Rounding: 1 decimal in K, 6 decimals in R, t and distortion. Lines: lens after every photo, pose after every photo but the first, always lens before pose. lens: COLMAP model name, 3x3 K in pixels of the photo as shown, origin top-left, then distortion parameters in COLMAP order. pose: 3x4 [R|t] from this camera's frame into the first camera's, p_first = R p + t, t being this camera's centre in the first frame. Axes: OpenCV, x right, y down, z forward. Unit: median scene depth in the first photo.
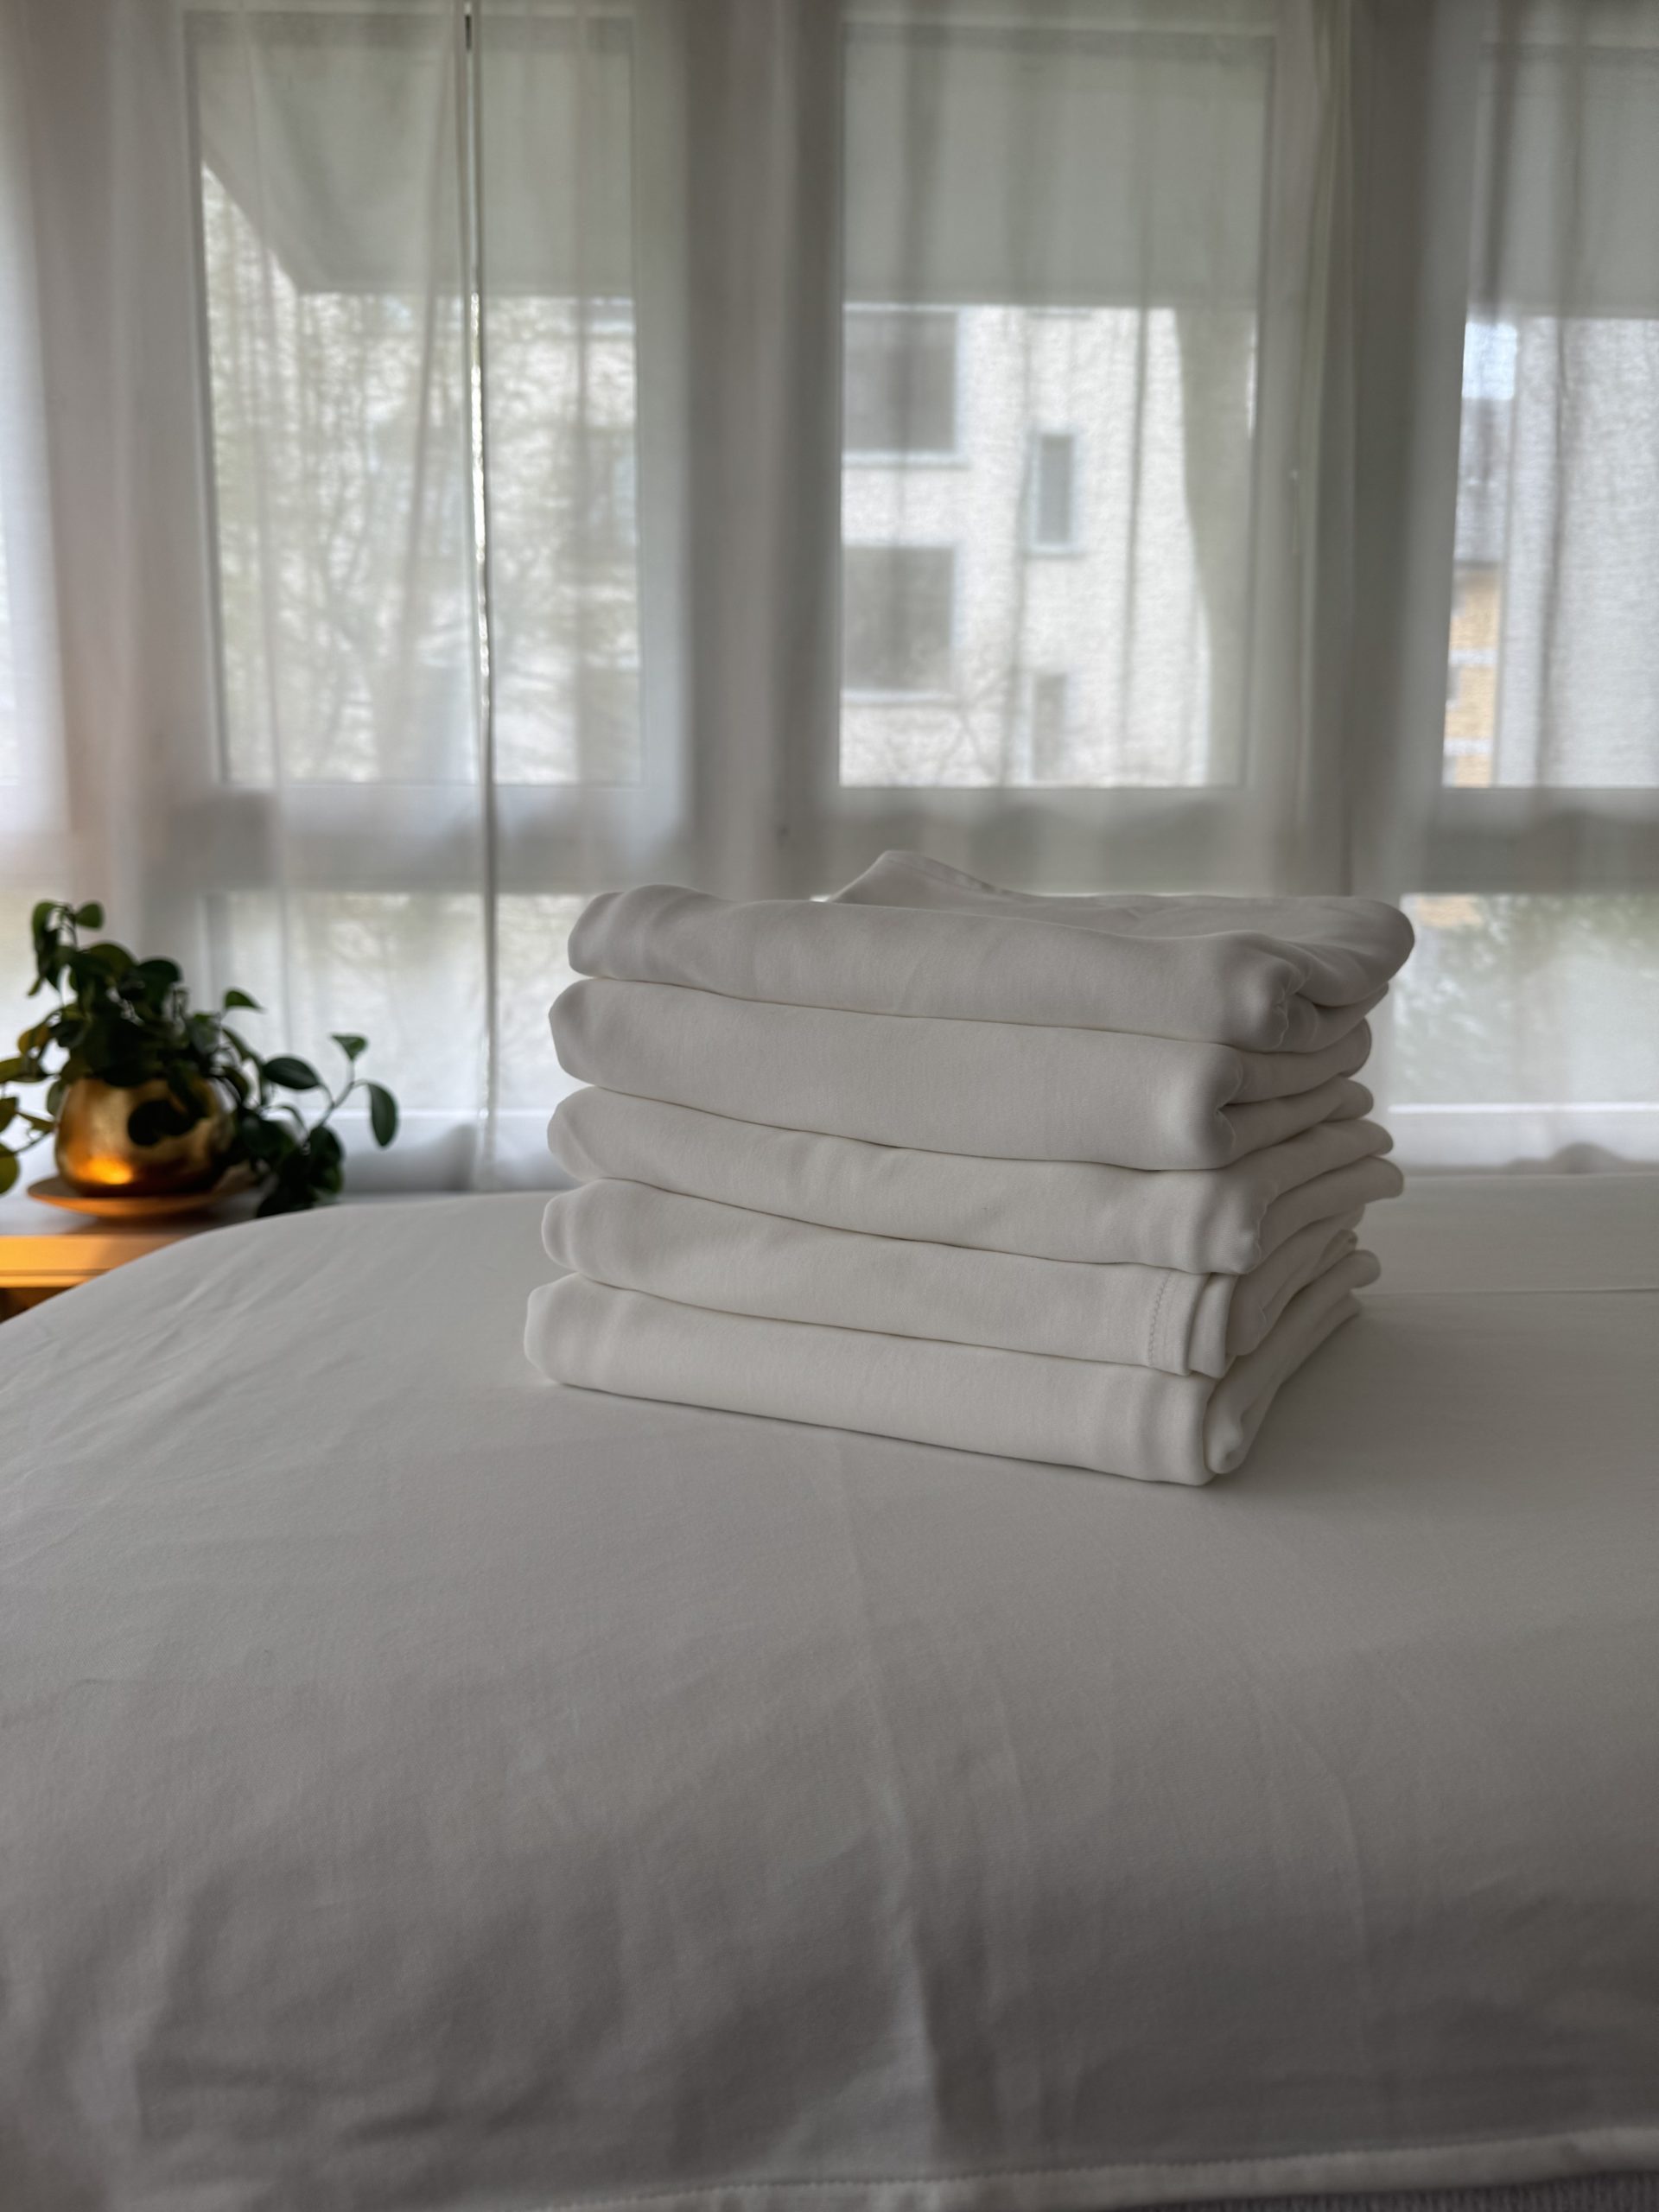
lens RADIAL K [[1541.6, 0, 838.2], [0, 1541.6, 1094.8], [0, 0, 1]] dist [-0.009163, -0.007969]
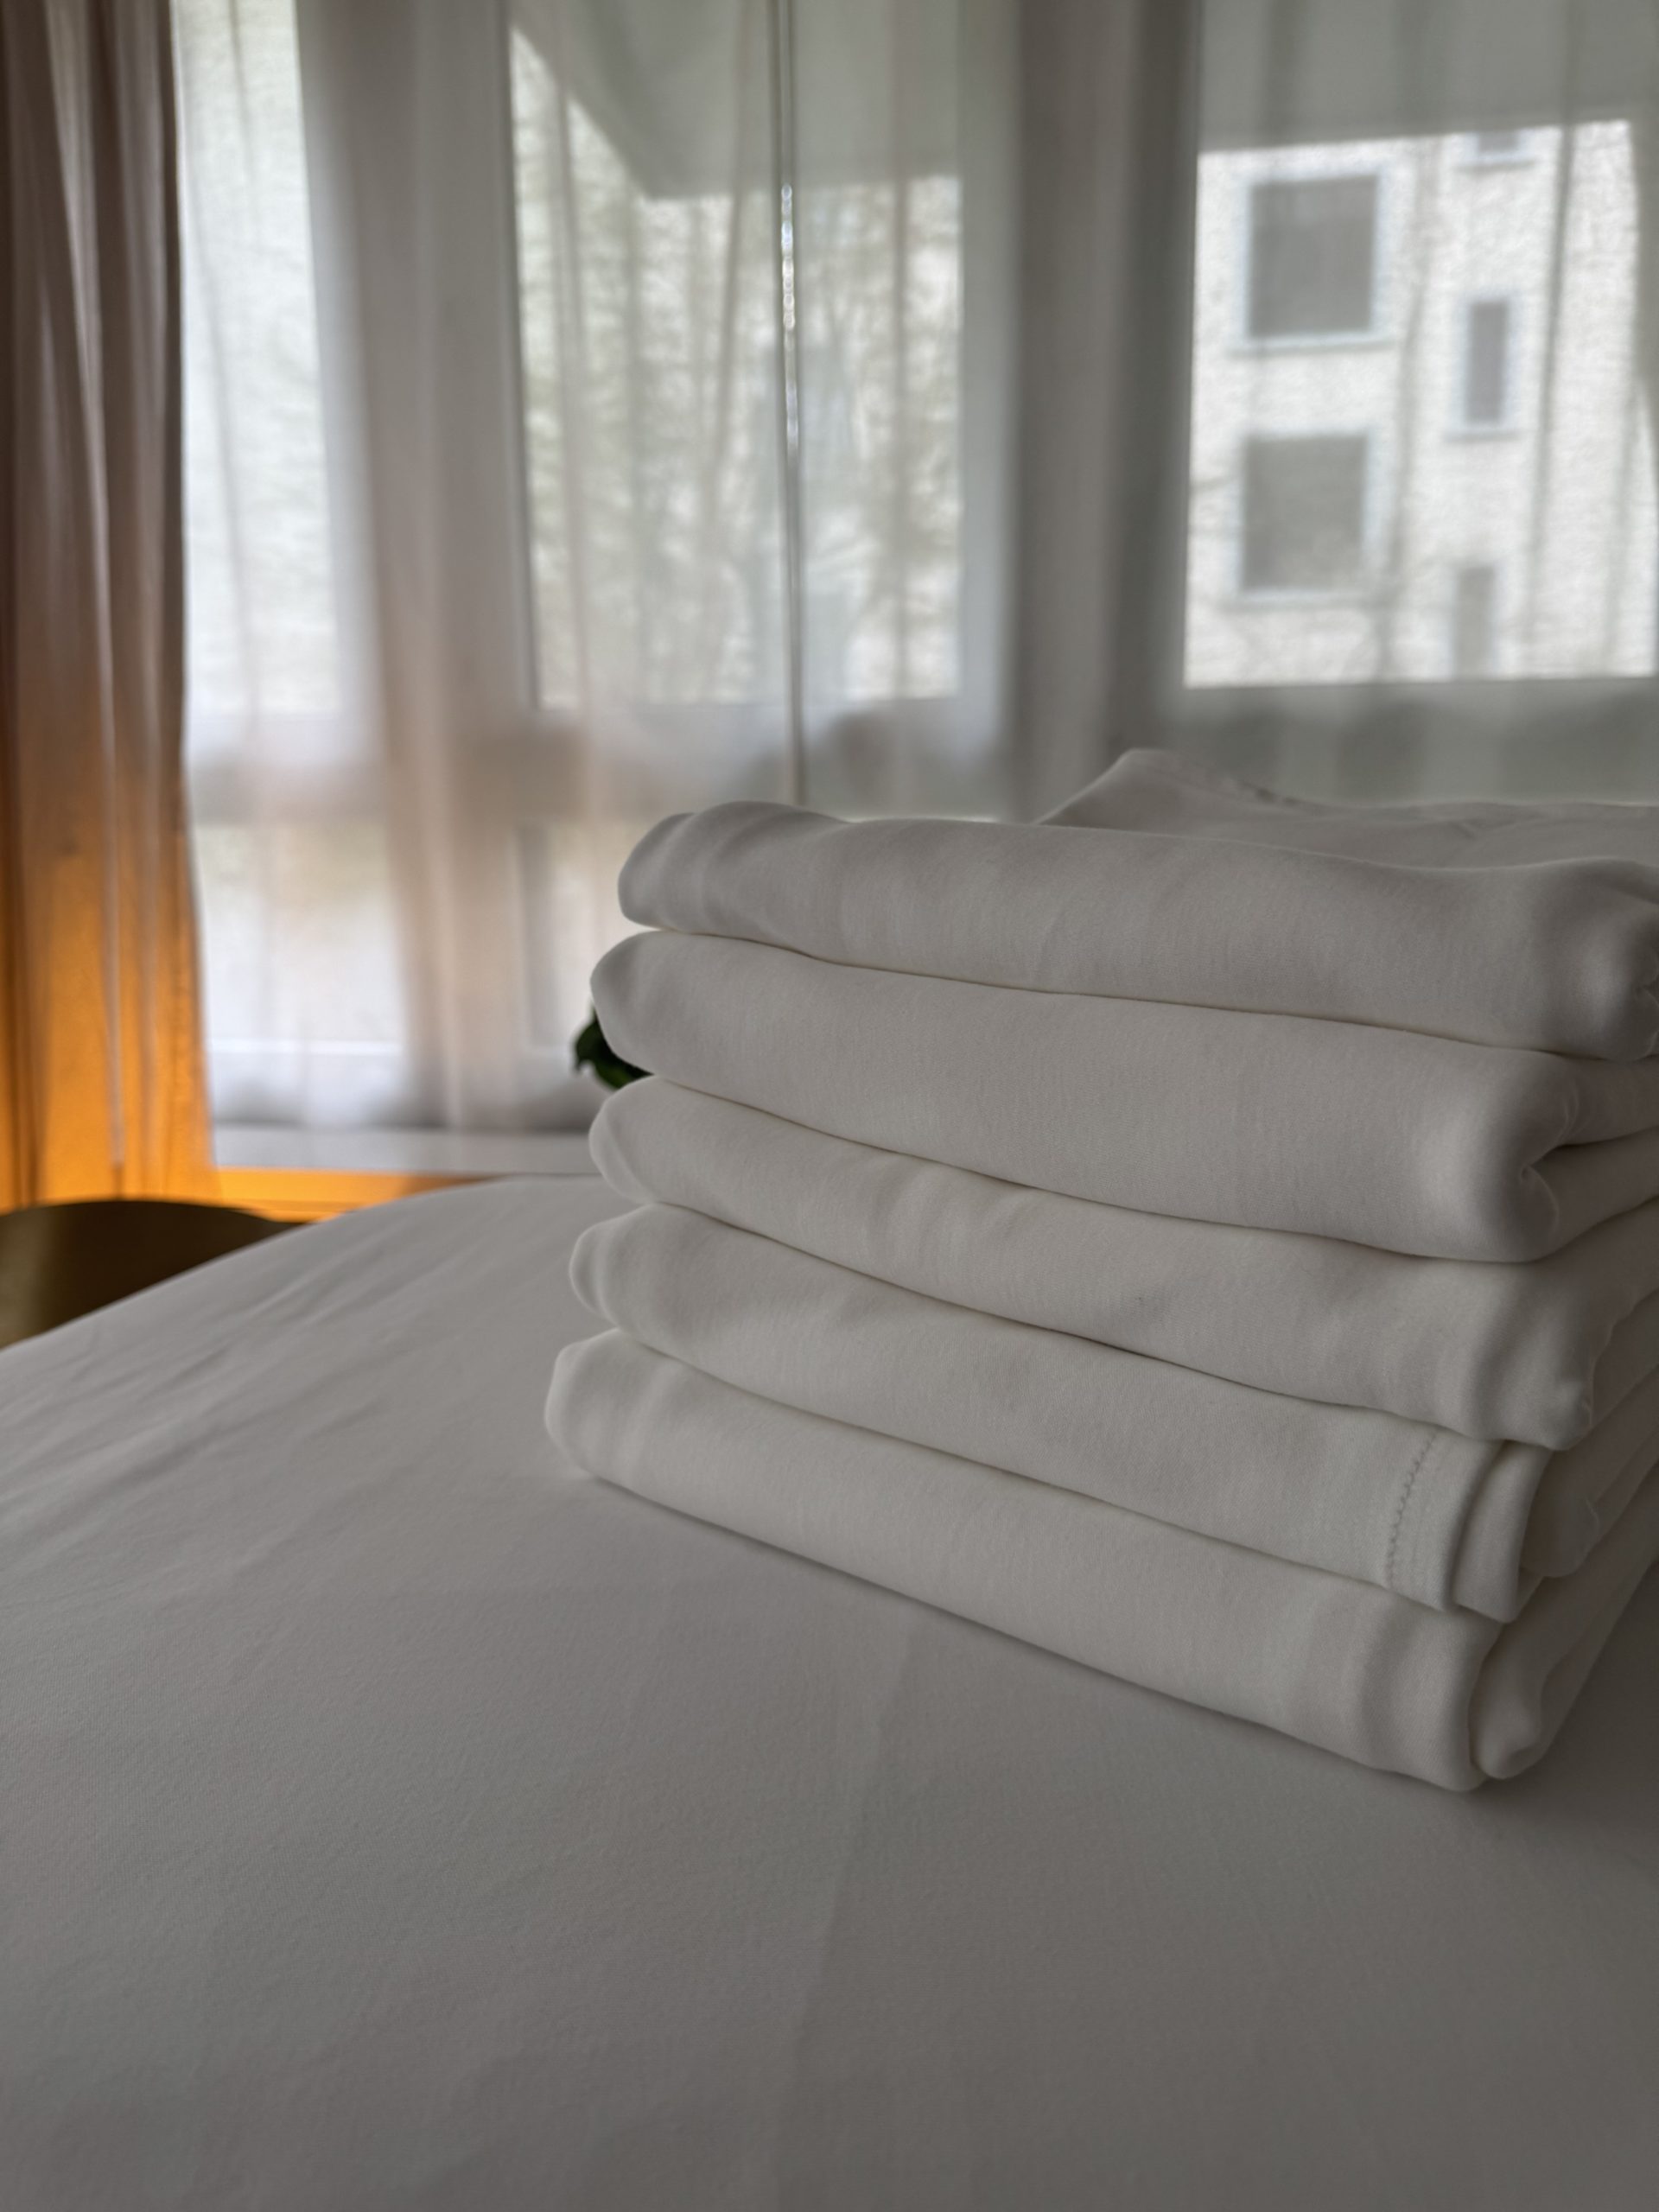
lens RADIAL K [[1541.6, 0, 838.2], [0, 1541.6, 1094.8], [0, 0, 1]] dist [-0.009163, -0.007969]
pose [[0.969934, 0.023719, -0.242209, 0.116951], [-0.011383, 0.998572, 0.052203, -0.039408], [0.243102, -0.047876, 0.968819, 0.325807]]
